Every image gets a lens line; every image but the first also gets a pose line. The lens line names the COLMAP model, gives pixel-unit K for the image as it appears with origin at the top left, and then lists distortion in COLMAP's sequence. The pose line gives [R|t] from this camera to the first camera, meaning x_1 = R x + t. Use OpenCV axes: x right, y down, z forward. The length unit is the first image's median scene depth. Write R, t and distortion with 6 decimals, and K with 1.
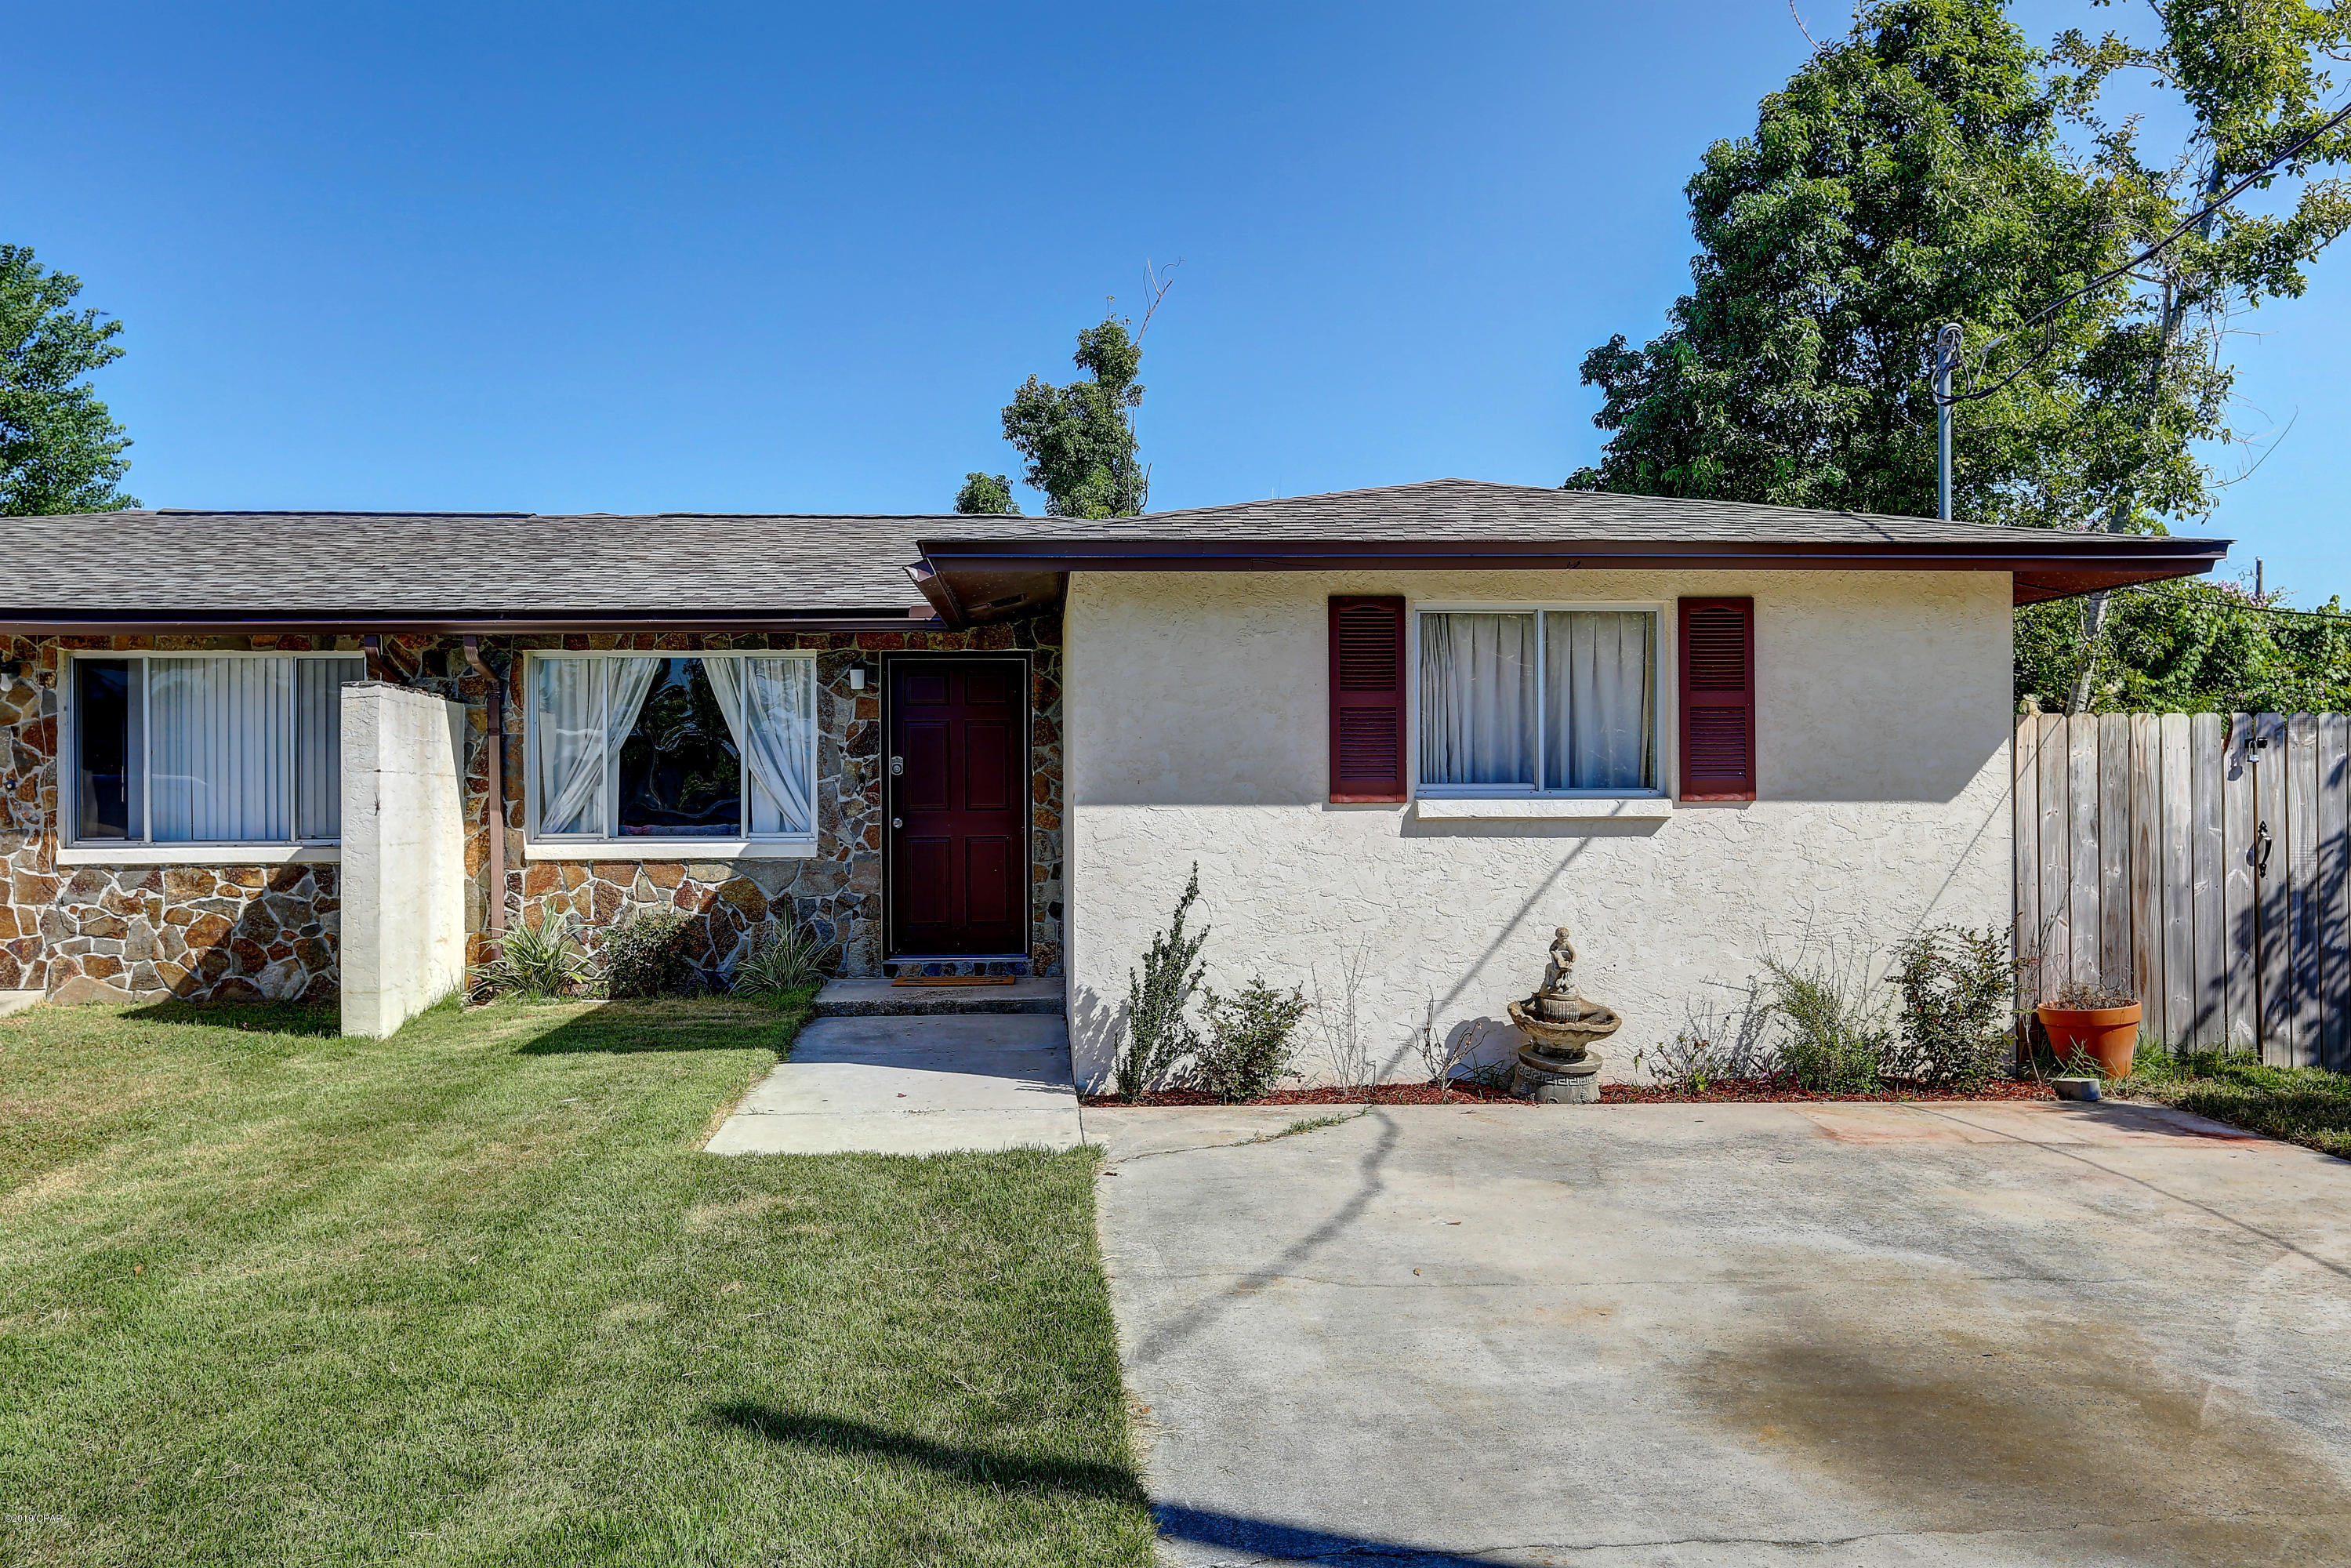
lens RADIAL K [[2015.3, 0, 1171.5], [0, 2015.3, 776.1], [0, 0, 1]] dist [0.009152, 0.042006]
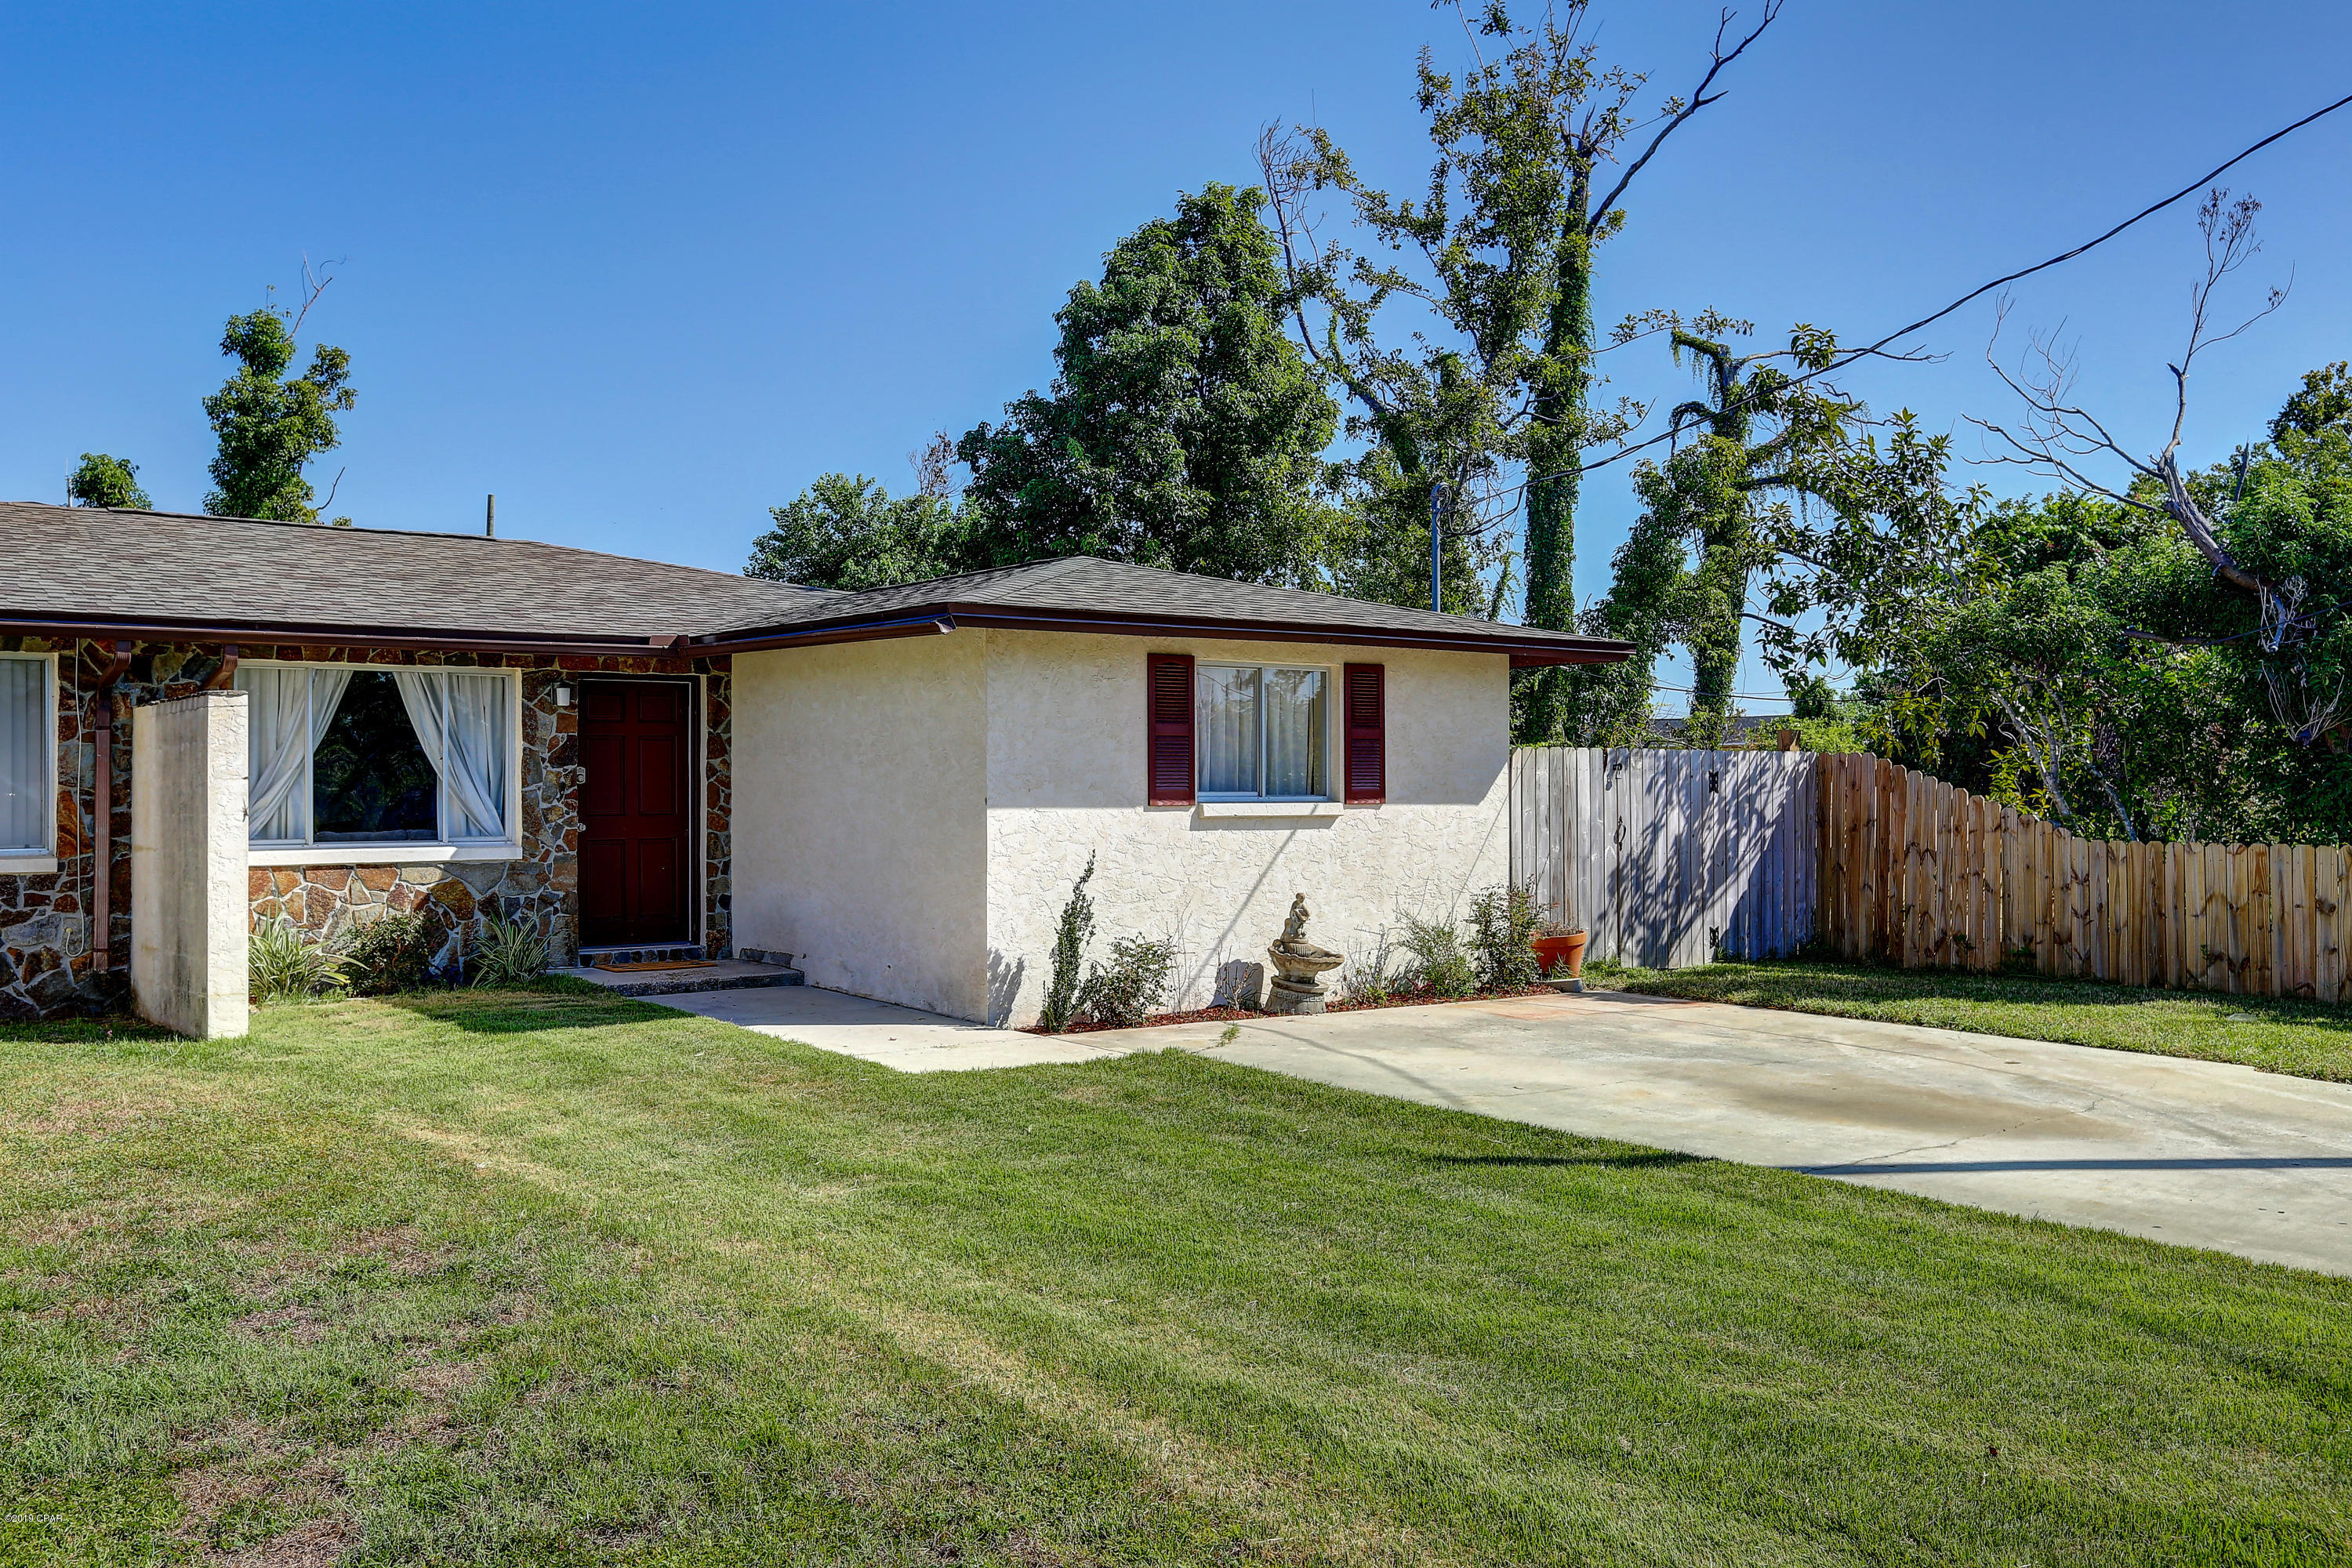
lens RADIAL K [[2016.1, 0, 1179.1], [0, 2016.1, 786.8], [0, 0, 1]] dist [0.009152, 0.042006]
pose [[0.833237, 0.002475, 0.552910, -0.636312], [-0.002631, 0.999996, -0.000513, 0.001143], [-0.552909, -0.001028, 0.833241, -0.137656]]
